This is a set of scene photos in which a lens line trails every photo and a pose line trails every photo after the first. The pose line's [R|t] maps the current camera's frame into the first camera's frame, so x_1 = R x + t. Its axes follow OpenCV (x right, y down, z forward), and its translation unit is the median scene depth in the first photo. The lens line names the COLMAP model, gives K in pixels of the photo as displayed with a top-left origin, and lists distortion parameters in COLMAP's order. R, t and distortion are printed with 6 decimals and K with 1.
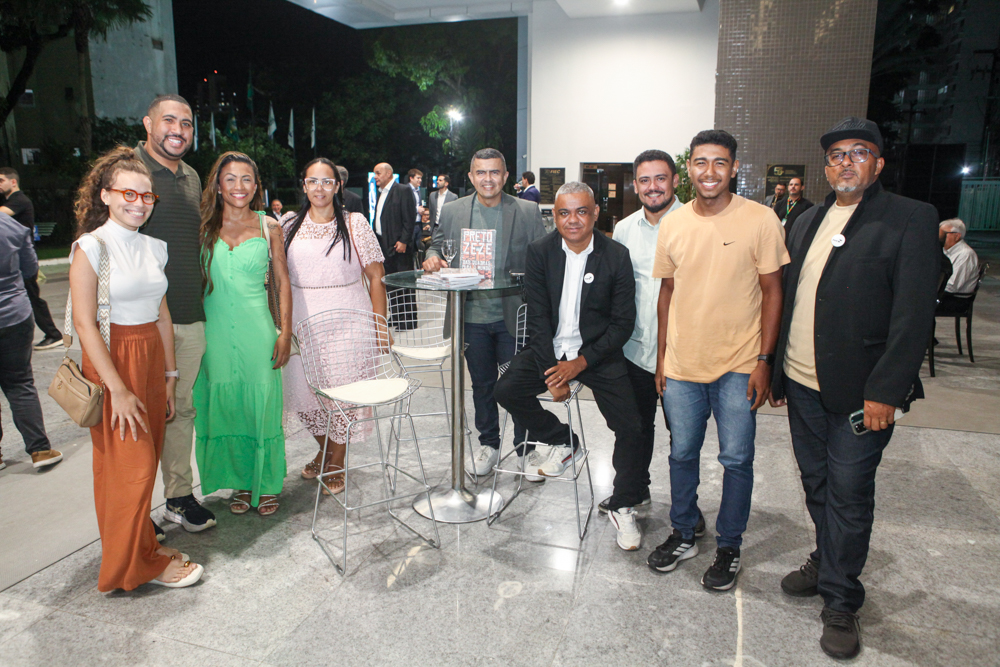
lens RADIAL K [[755.2, 0, 499.2], [0, 755.2, 330.0], [0, 0, 1]] dist [-0.070920, 0.059930]
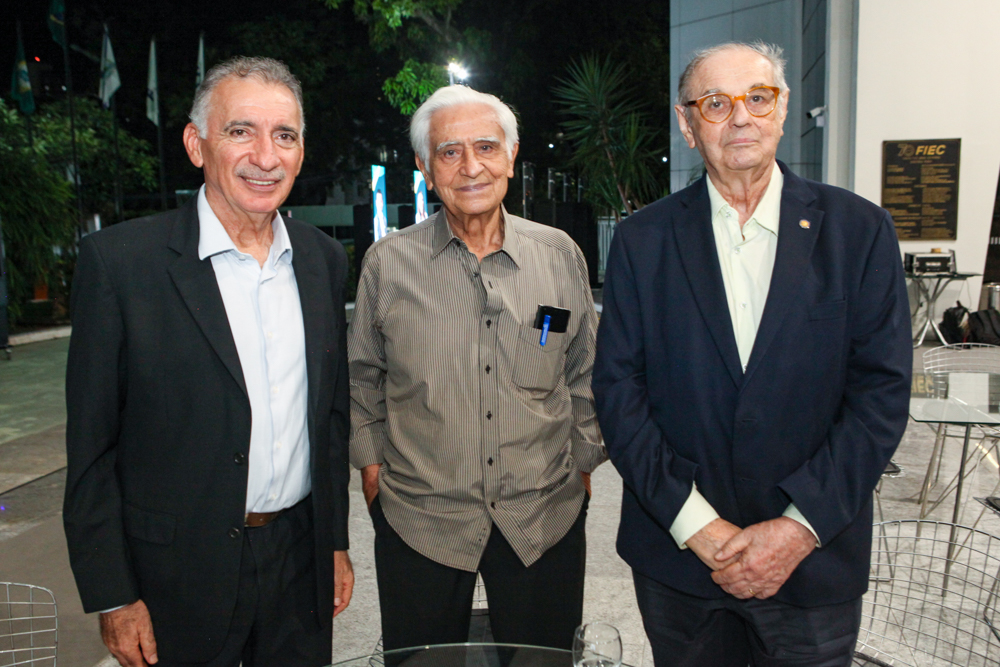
lens RADIAL K [[903.8, 0, 497.3], [0, 903.8, 335.7], [0, 0, 1]] dist [-0.035496, -0.004800]
pose [[0.993975, -0.038336, 0.102684, -0.103454], [0.042429, 0.998378, -0.037972, -0.066480], [-0.101062, 0.042100, 0.993989, 0.348347]]
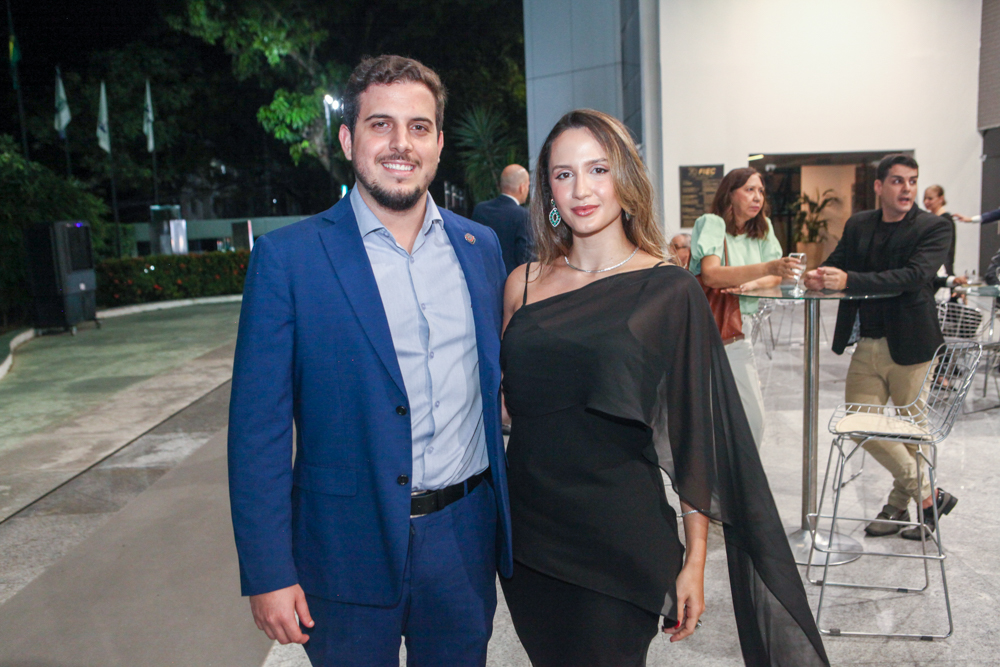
lens RADIAL K [[940.2, 0, 500.8], [0, 940.2, 334.5], [0, 0, 1]] dist [-0.008085, 0.000000]
pose [[0.948036, -0.080371, 0.307844, -0.181944], [0.099239, 0.993995, -0.046106, -0.038482], [-0.302290, 0.074261, 0.950319, 0.210341]]
